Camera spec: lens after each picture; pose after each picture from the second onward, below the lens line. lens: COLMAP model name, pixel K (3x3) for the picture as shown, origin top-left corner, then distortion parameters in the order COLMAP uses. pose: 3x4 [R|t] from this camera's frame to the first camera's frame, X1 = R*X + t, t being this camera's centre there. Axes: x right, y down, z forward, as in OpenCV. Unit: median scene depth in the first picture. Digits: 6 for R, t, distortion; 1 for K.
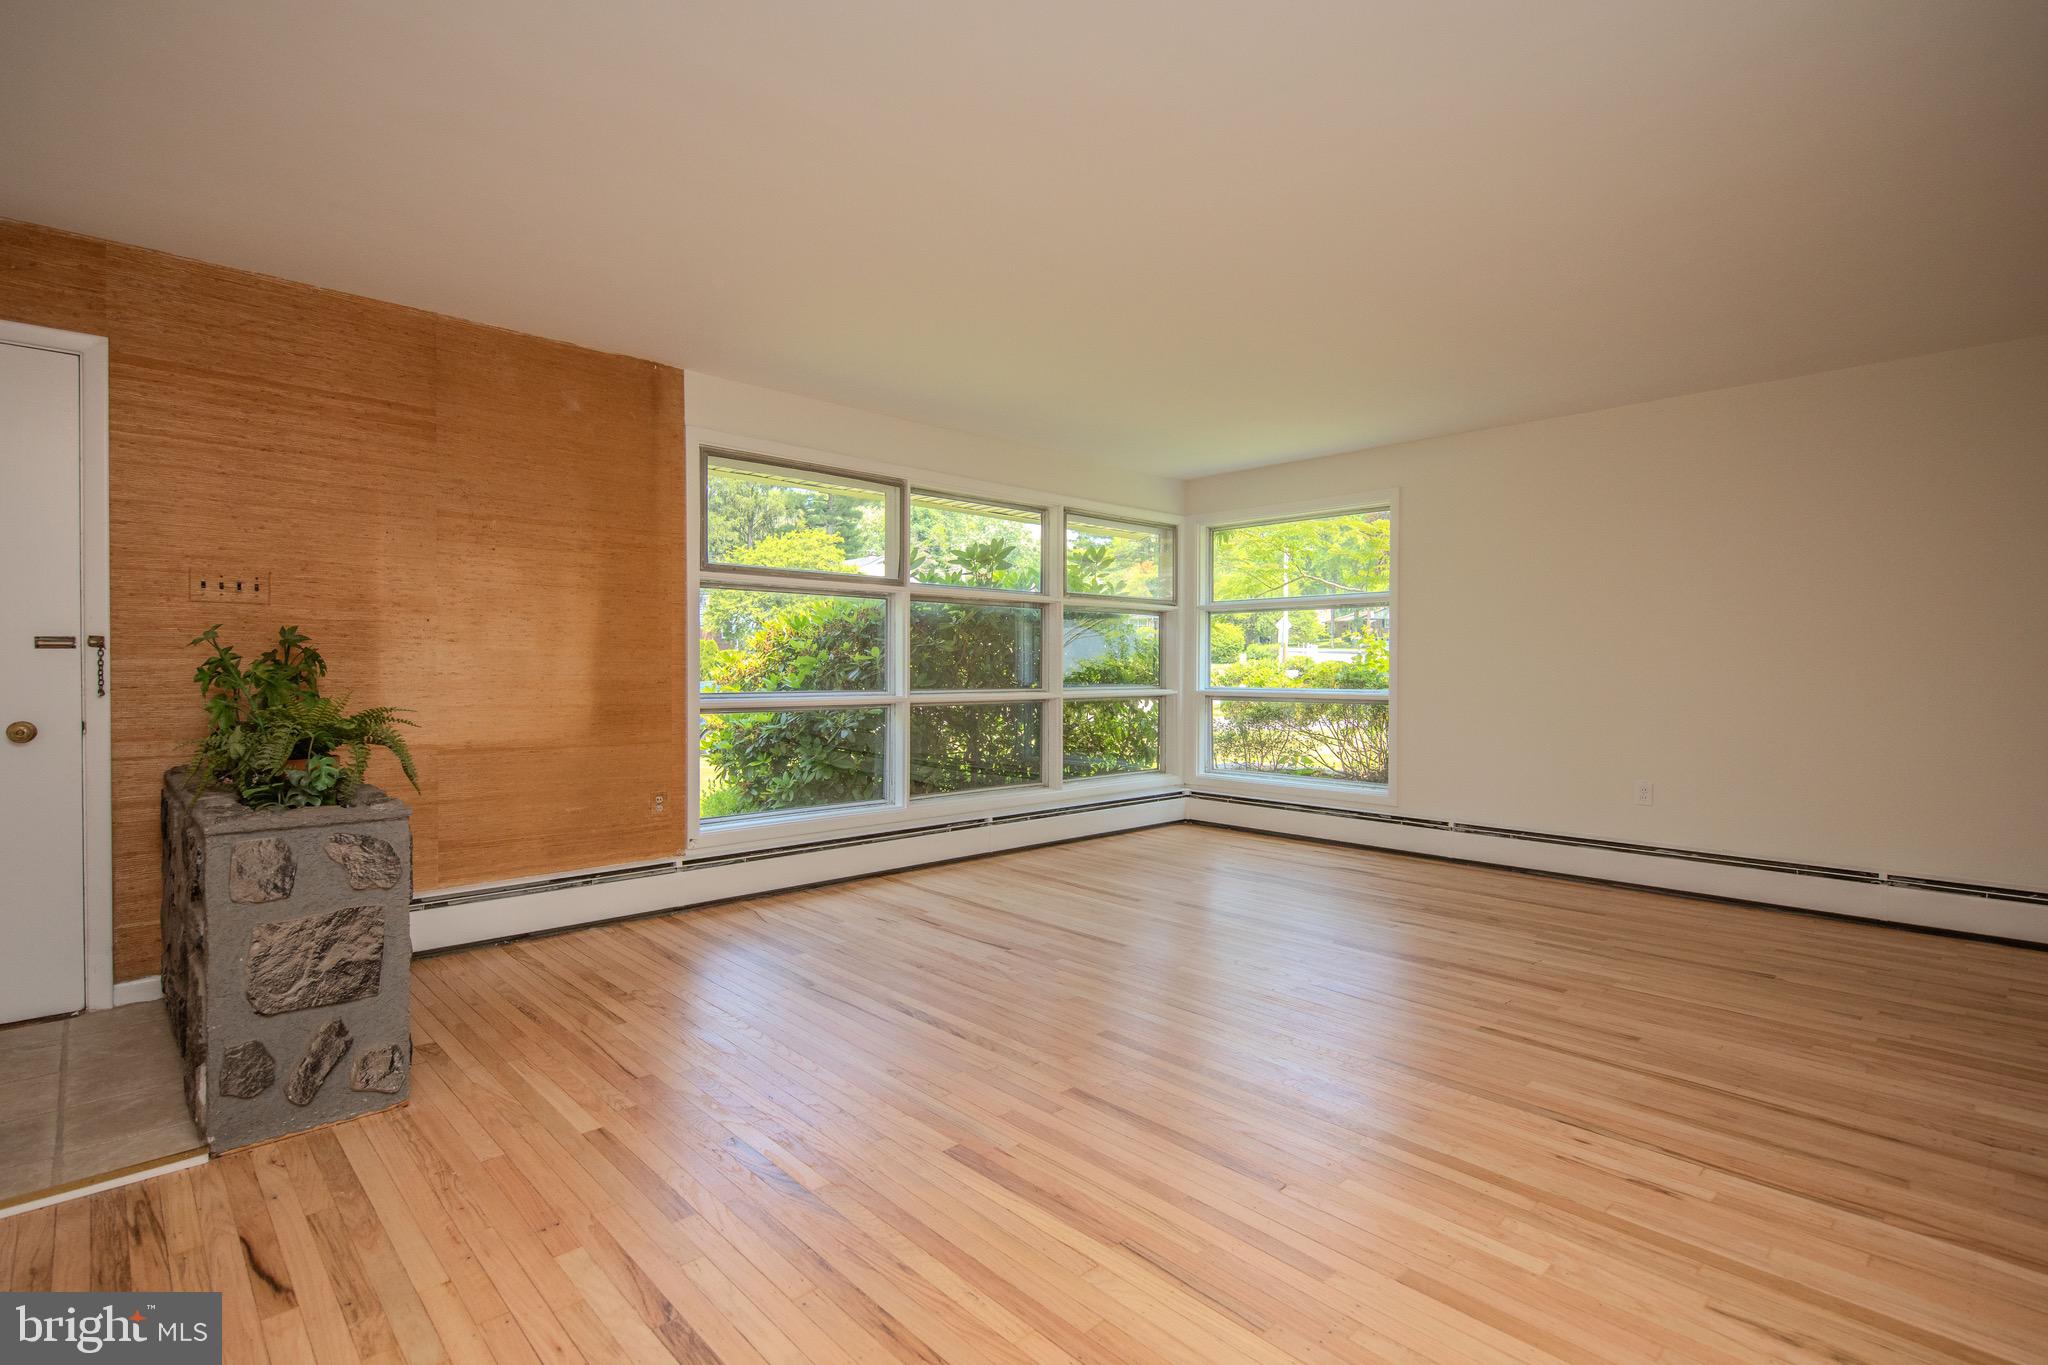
lens RADIAL K [[979.3, 0, 1024.7], [0, 979.3, 680.2], [0, 0, 1]] dist [0.004026, -0.001135]
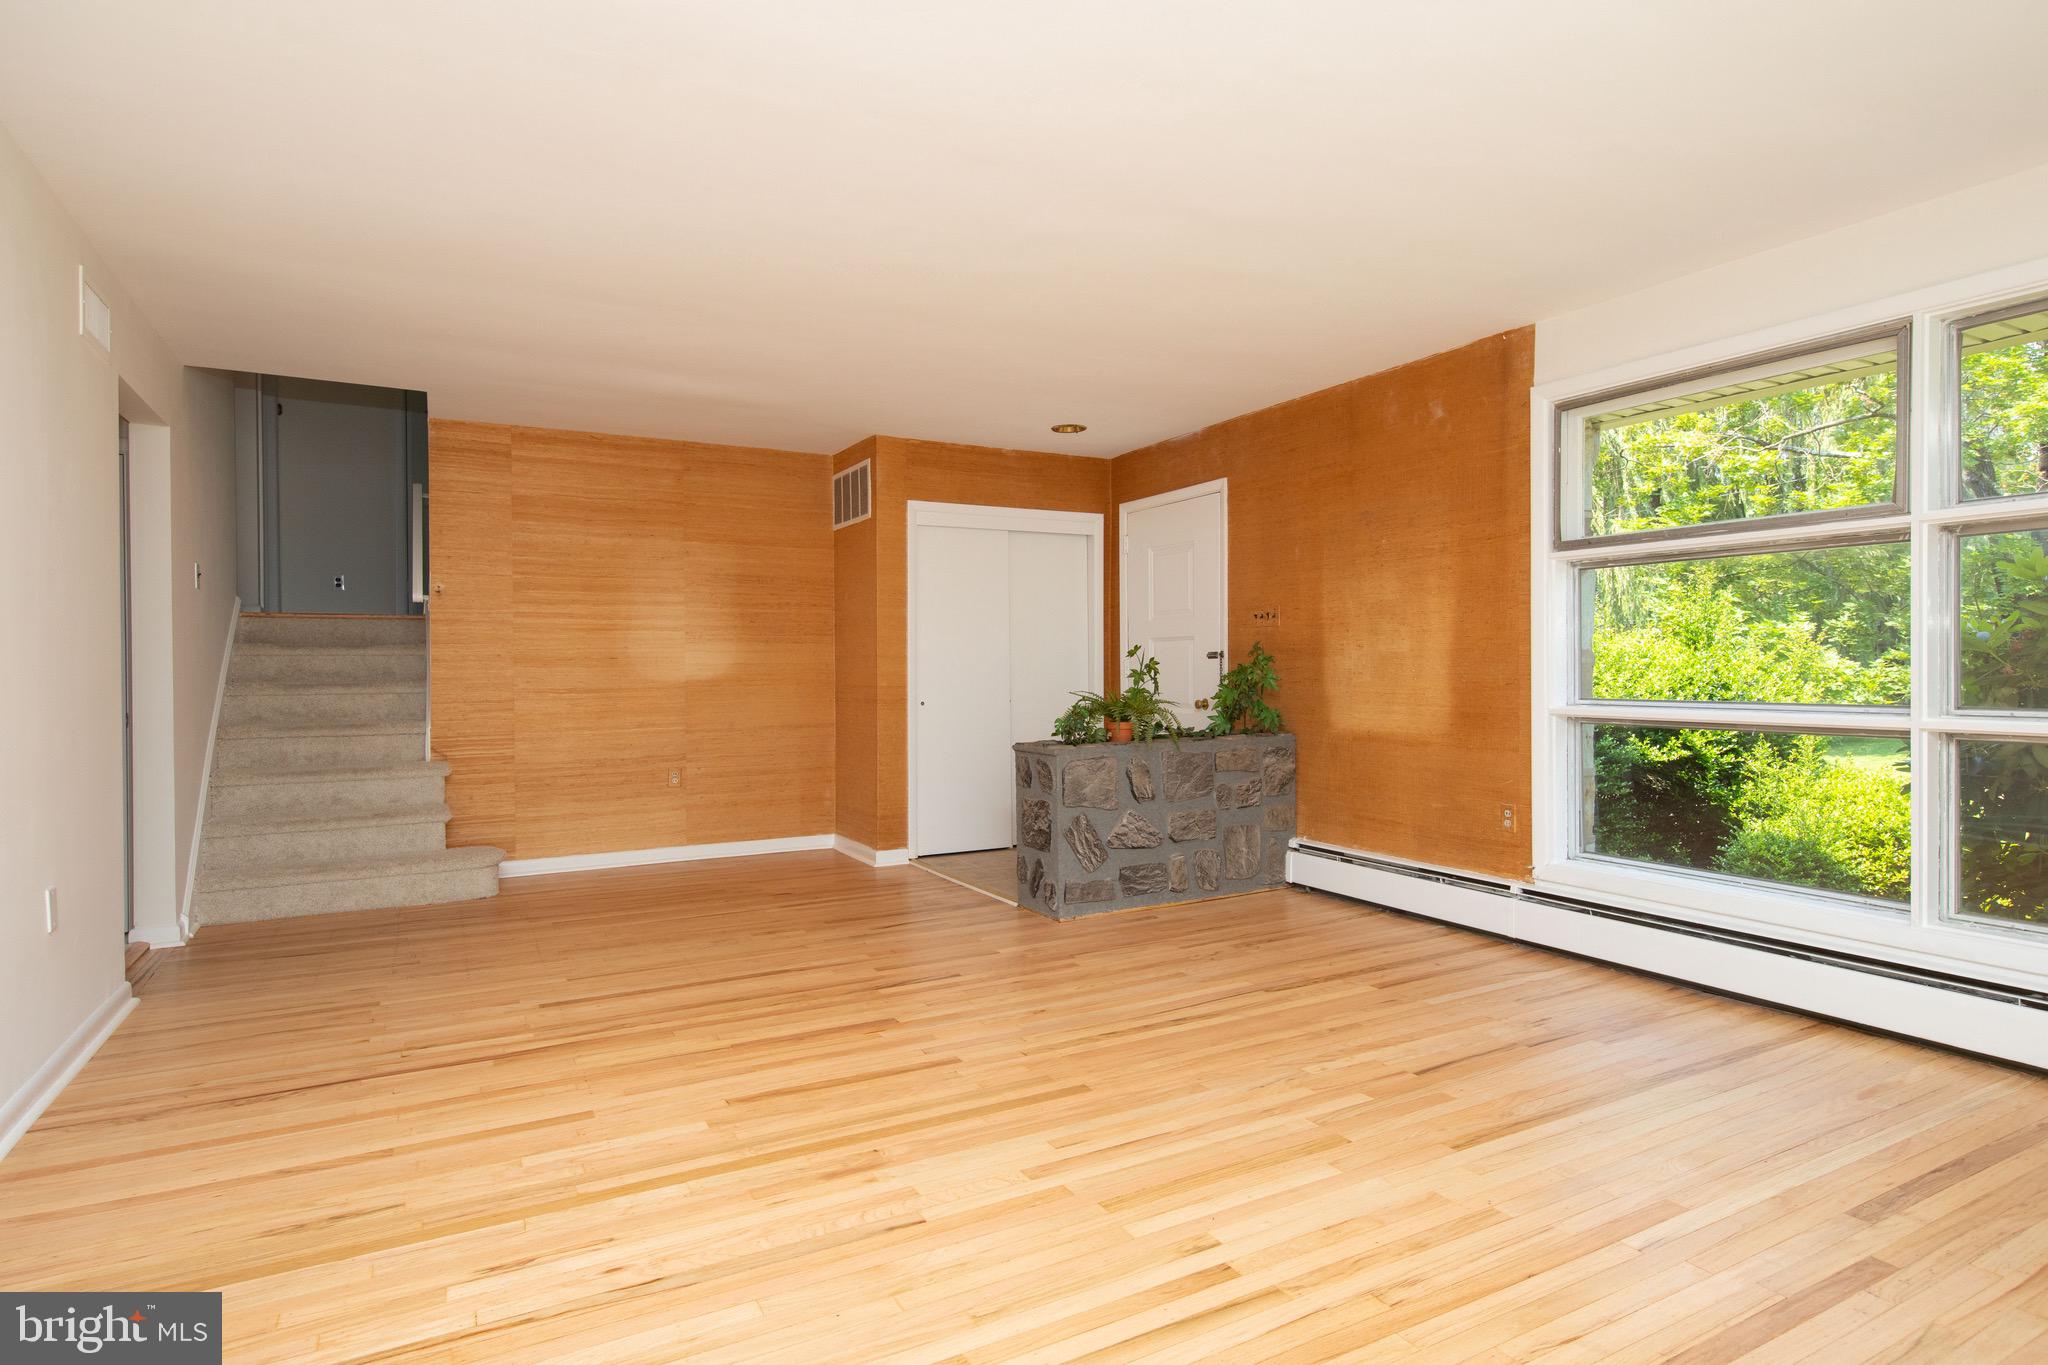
lens RADIAL K [[1096.4, 0, 1032.0], [0, 1096.4, 678.1], [0, 0, 1]] dist [0.018417, -0.000866]
pose [[-0.259713, 0.008234, -0.965651, 0.926088], [-0.008621, 0.999904, 0.010844, -0.013628], [0.965647, 0.011141, -0.259617, 1.074809]]
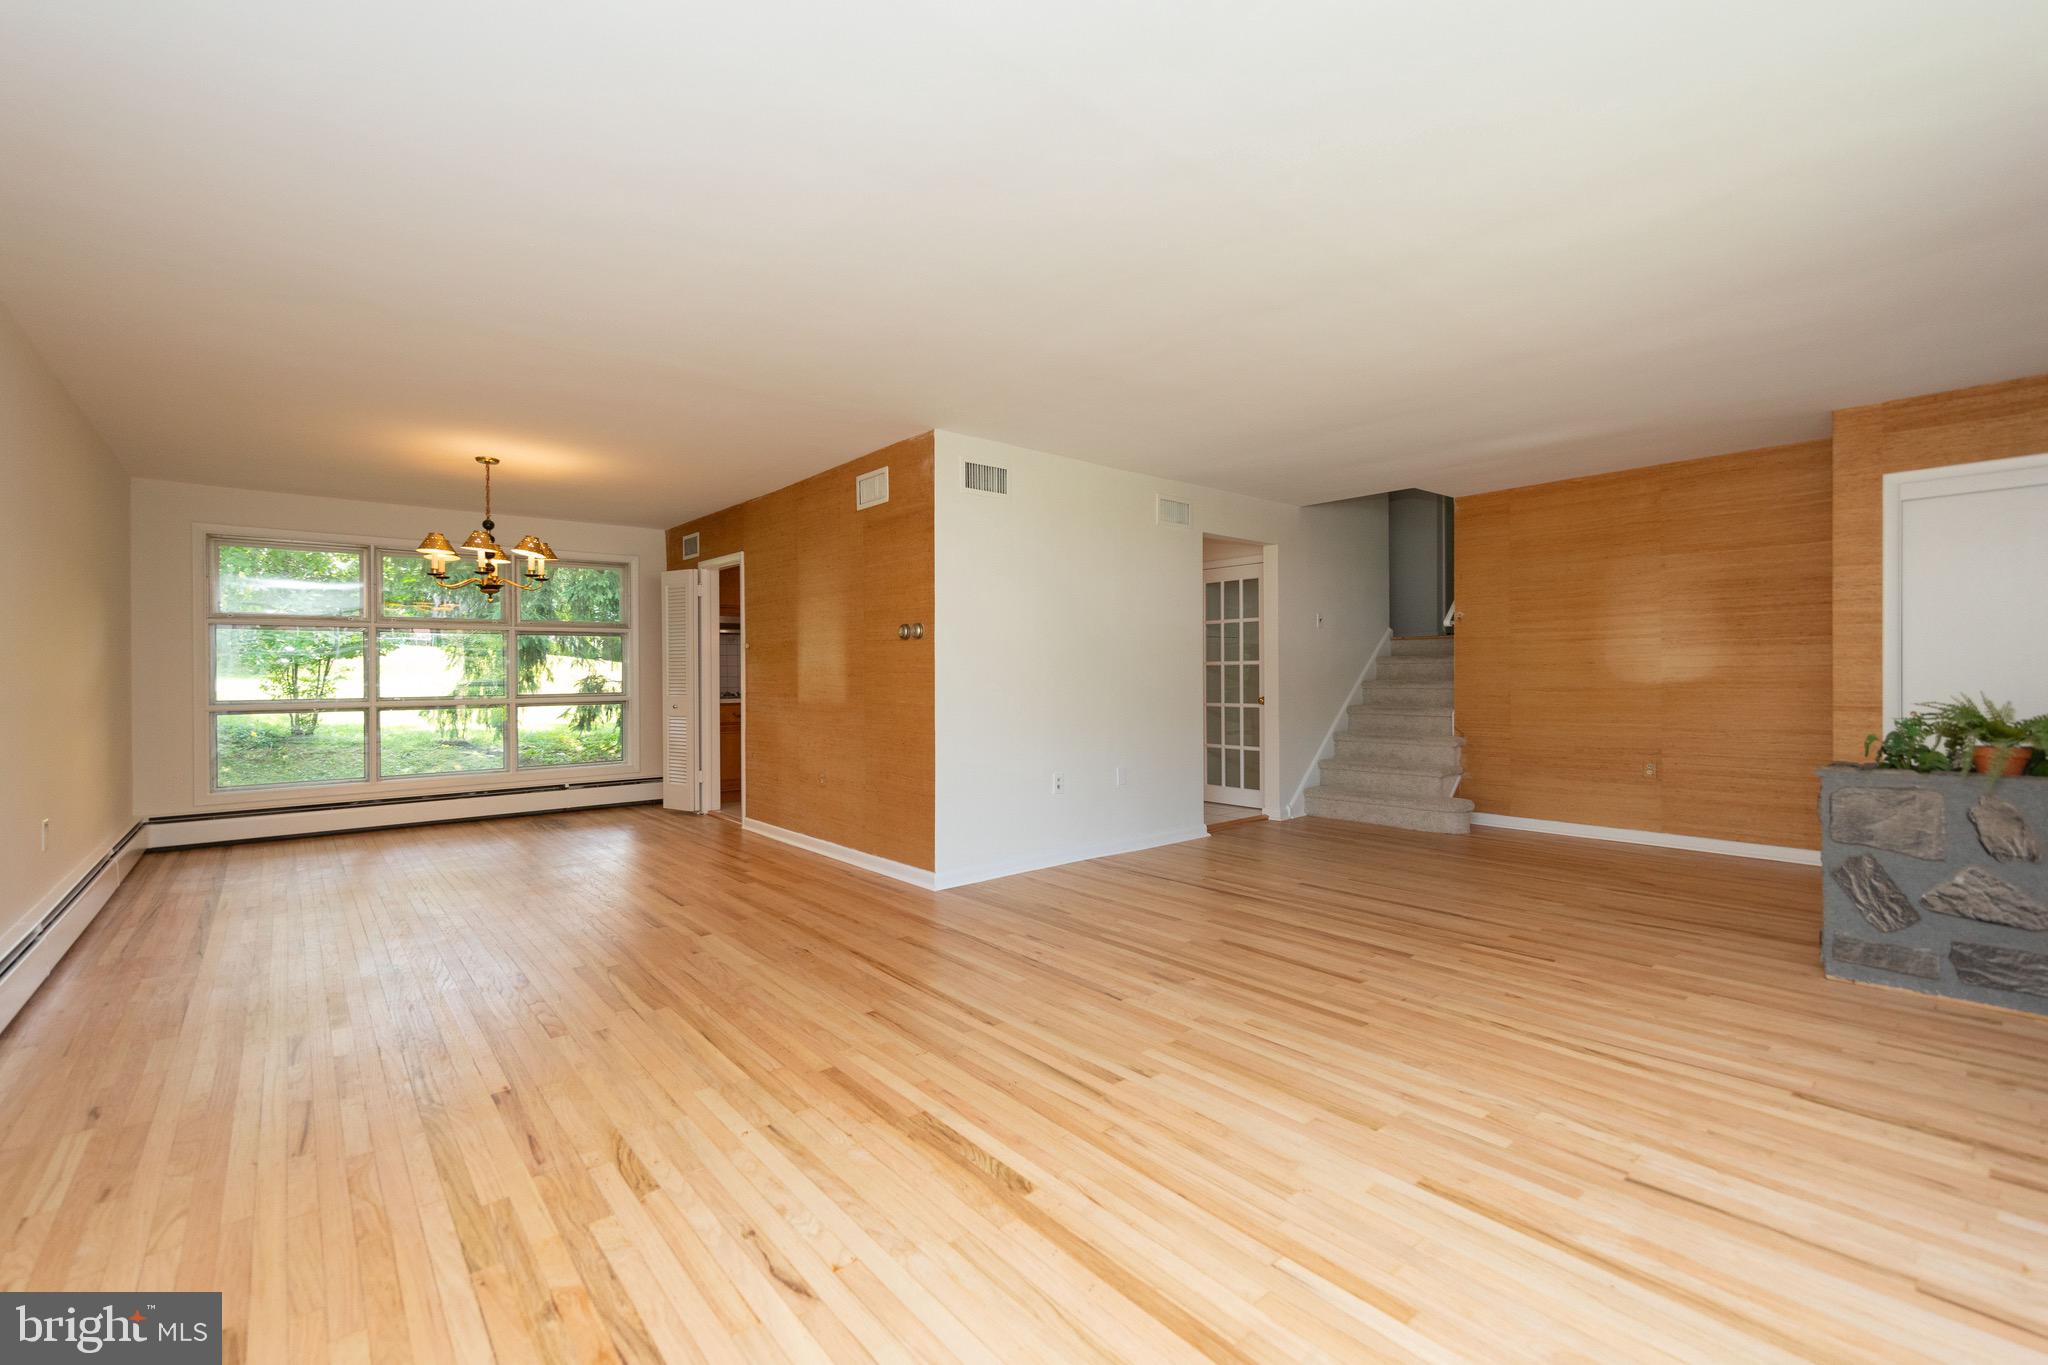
lens RADIAL K [[873.3, 0, 1023.9], [0, 873.3, 677.1], [0, 0, 1]] dist [0.007262, -0.000513]
pose [[-0.997514, 0.003759, 0.070368, 0.336010], [0.004914, 0.999856, 0.016246, -0.026838], [-0.070296, 0.016552, -0.997389, 1.748610]]
